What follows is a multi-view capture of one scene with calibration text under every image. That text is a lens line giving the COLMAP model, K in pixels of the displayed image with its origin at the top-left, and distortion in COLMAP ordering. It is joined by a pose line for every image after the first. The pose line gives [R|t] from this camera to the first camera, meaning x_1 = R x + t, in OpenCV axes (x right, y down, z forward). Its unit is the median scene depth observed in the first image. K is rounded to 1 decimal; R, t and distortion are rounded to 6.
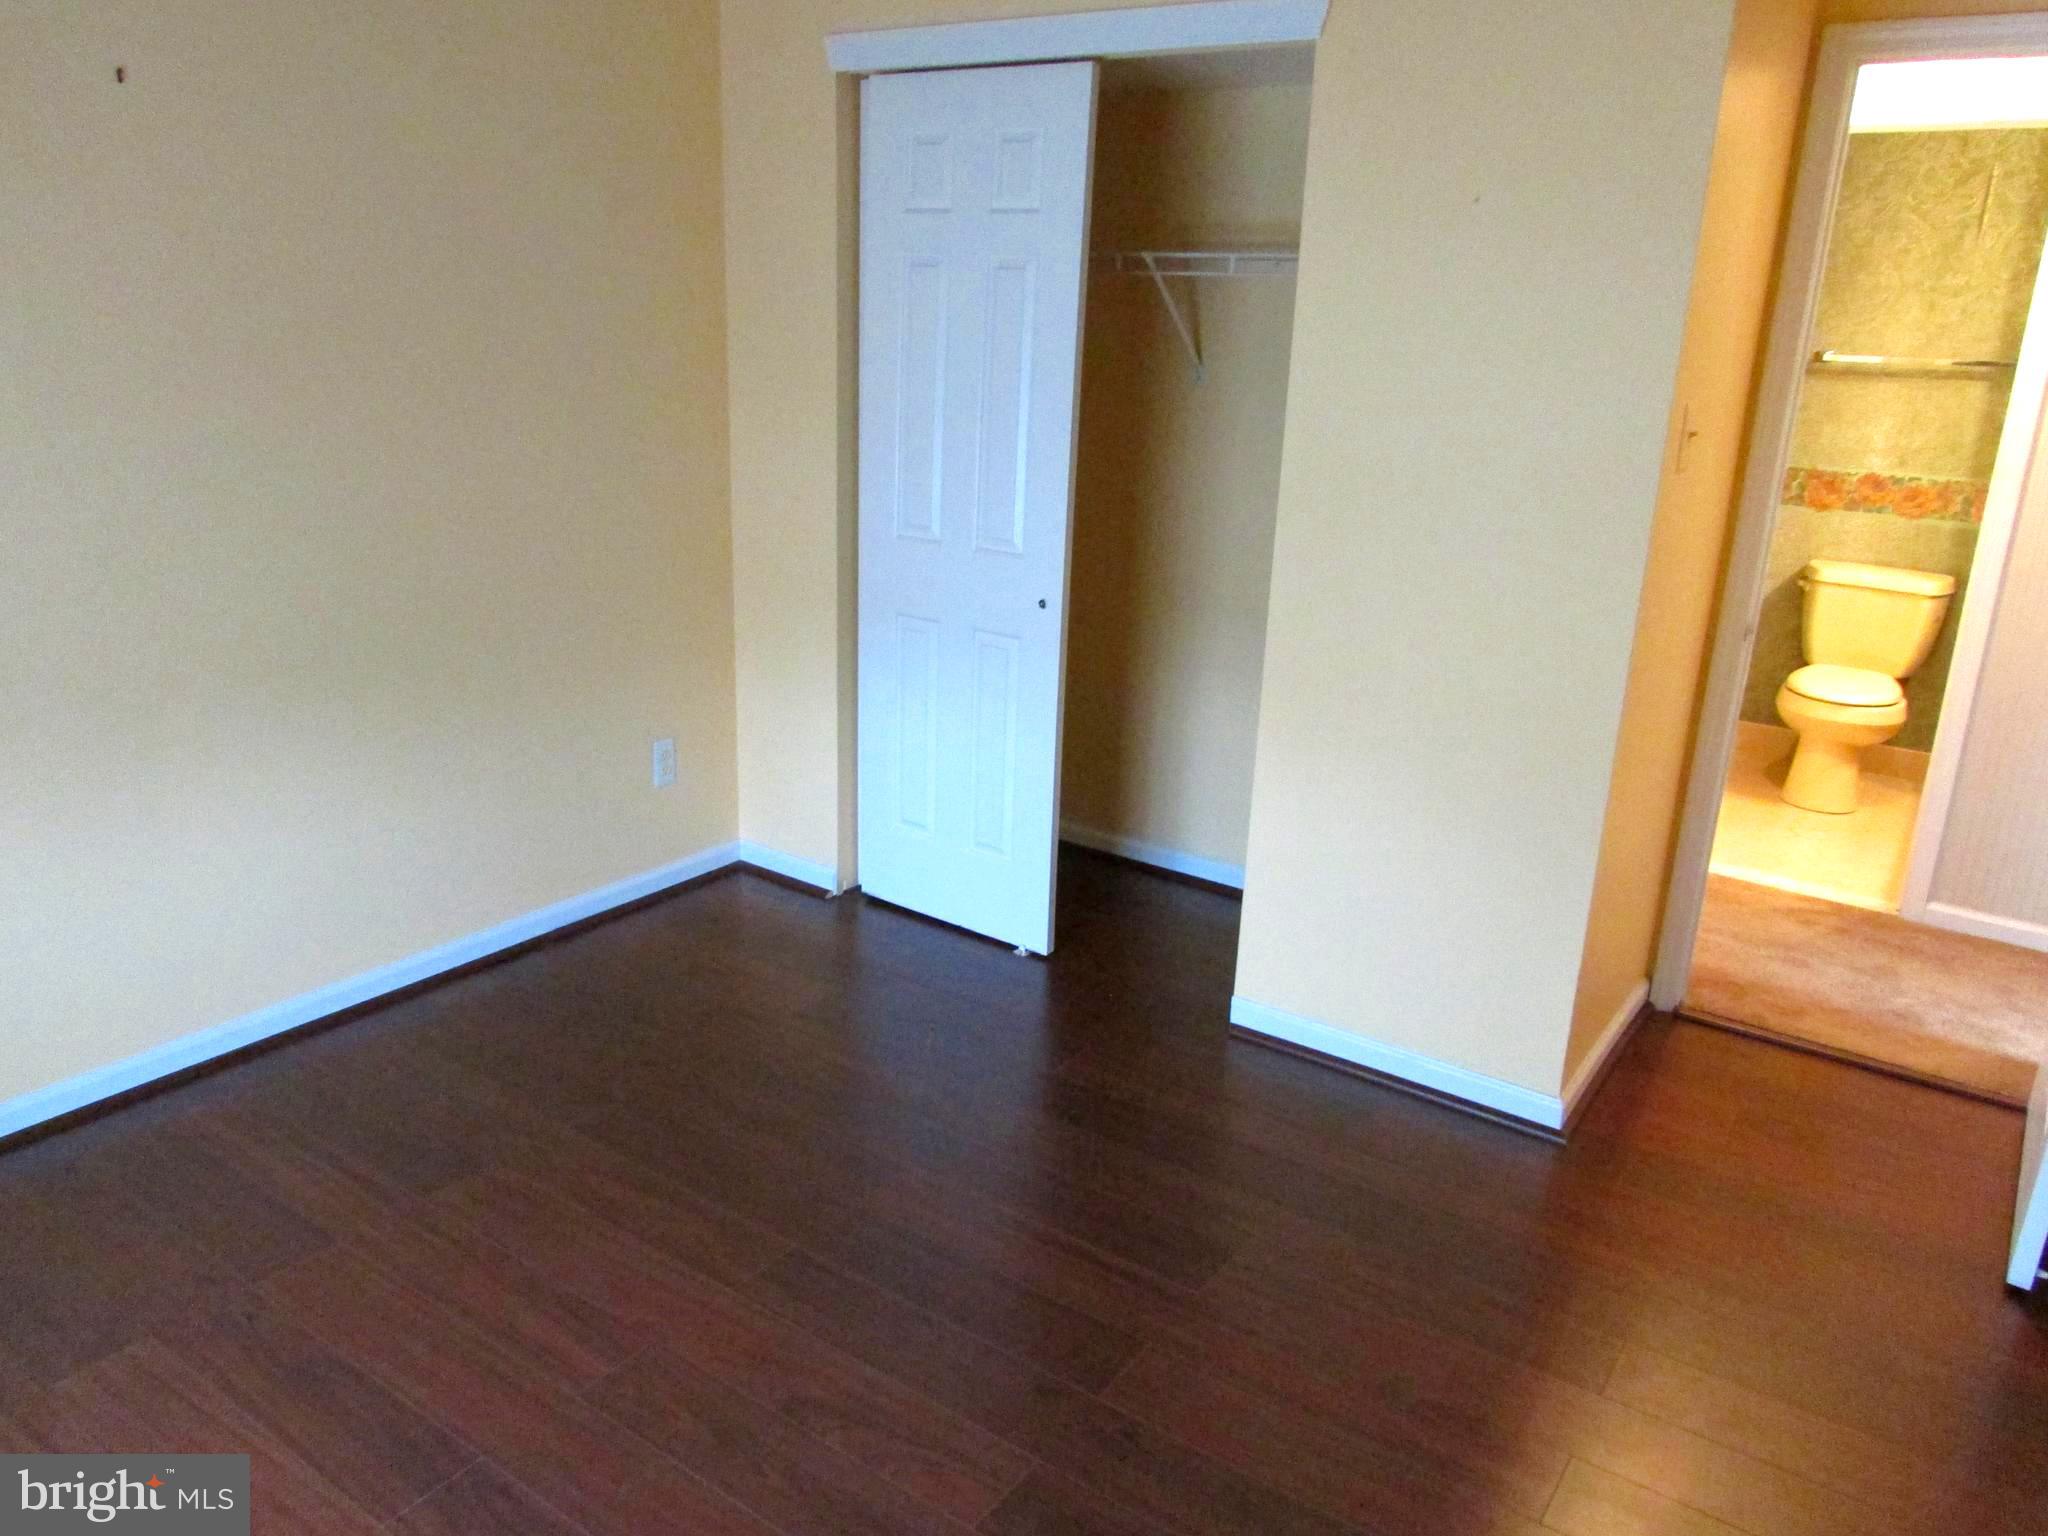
lens RADIAL K [[1474.1, 0, 1024.0], [0, 1474.1, 768.0], [0, 0, 1]] dist [-0.019635, 0.001496]
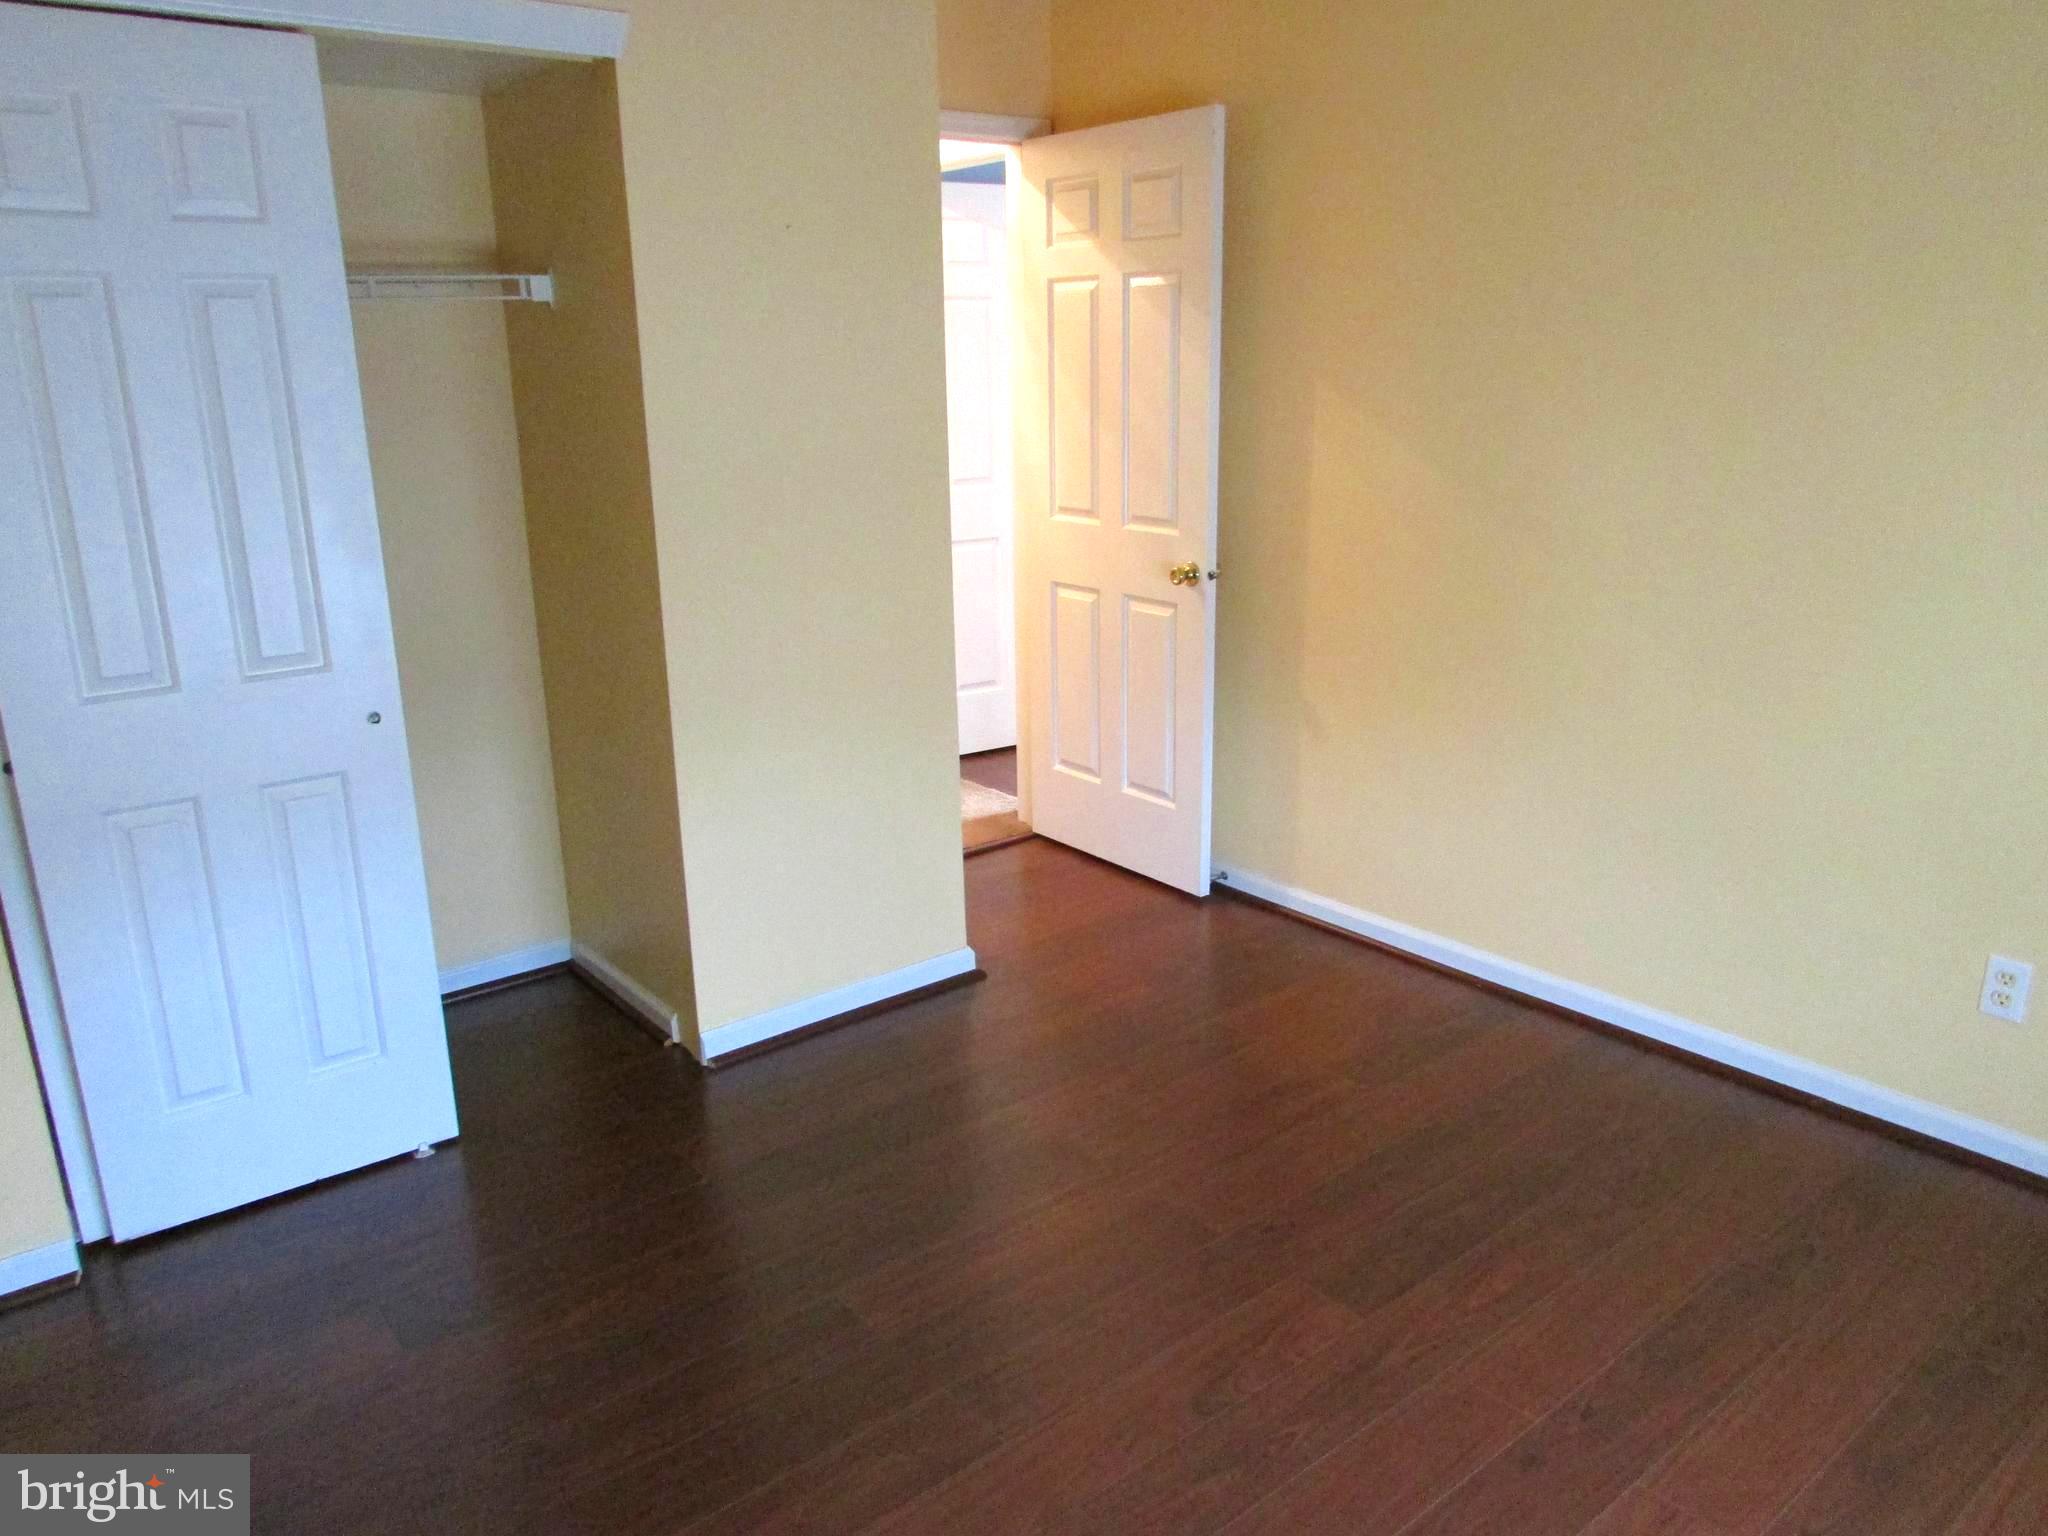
lens RADIAL K [[1464.0, 0, 1027.8], [0, 1464.0, 777.2], [0, 0, 1]] dist [-0.028339, 0.009712]
pose [[0.267500, -0.313795, 0.911031, -0.621142], [0.310087, 0.923224, 0.226946, -0.153072], [-0.912299, 0.221791, 0.344266, 0.423428]]
